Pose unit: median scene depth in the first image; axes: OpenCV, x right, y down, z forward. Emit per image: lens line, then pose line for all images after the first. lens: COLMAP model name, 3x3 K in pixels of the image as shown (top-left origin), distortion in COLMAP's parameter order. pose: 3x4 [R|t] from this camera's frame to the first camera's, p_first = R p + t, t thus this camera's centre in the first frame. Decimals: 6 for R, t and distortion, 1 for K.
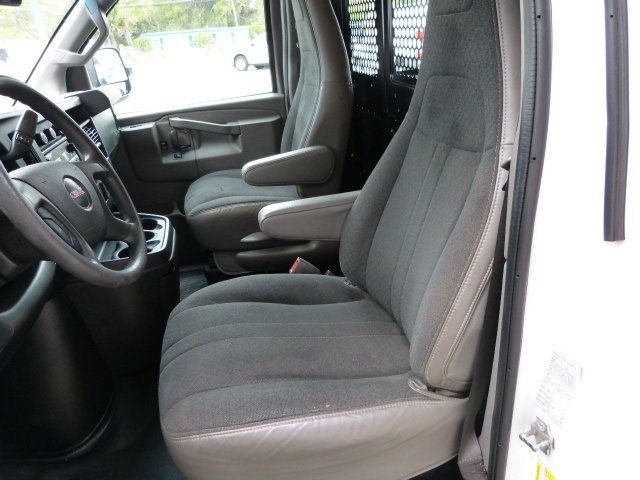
lens RADIAL K [[479.1, 0, 322.4], [0, 479.1, 239.0], [0, 0, 1]] dist [-0.039832, 0.031559]
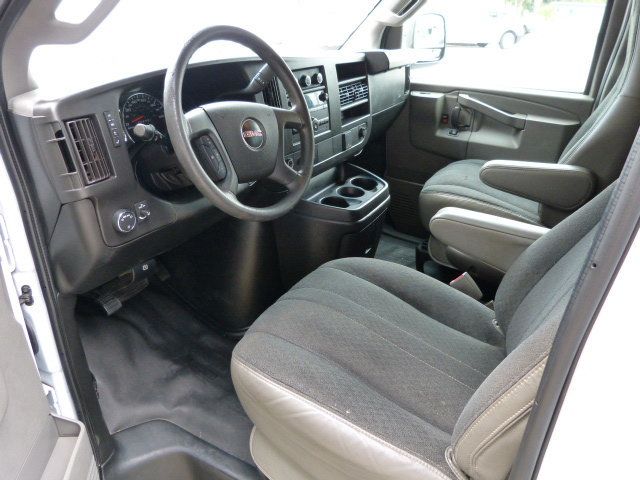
lens RADIAL K [[479.1, 0, 323.3], [0, 479.1, 244.0], [0, 0, 1]] dist [-0.039832, 0.031559]
pose [[0.725033, 0.405882, -0.556406, 0.169827], [-0.366694, 0.911358, 0.186983, -0.058155], [0.582978, 0.068462, 0.809599, 0.067618]]
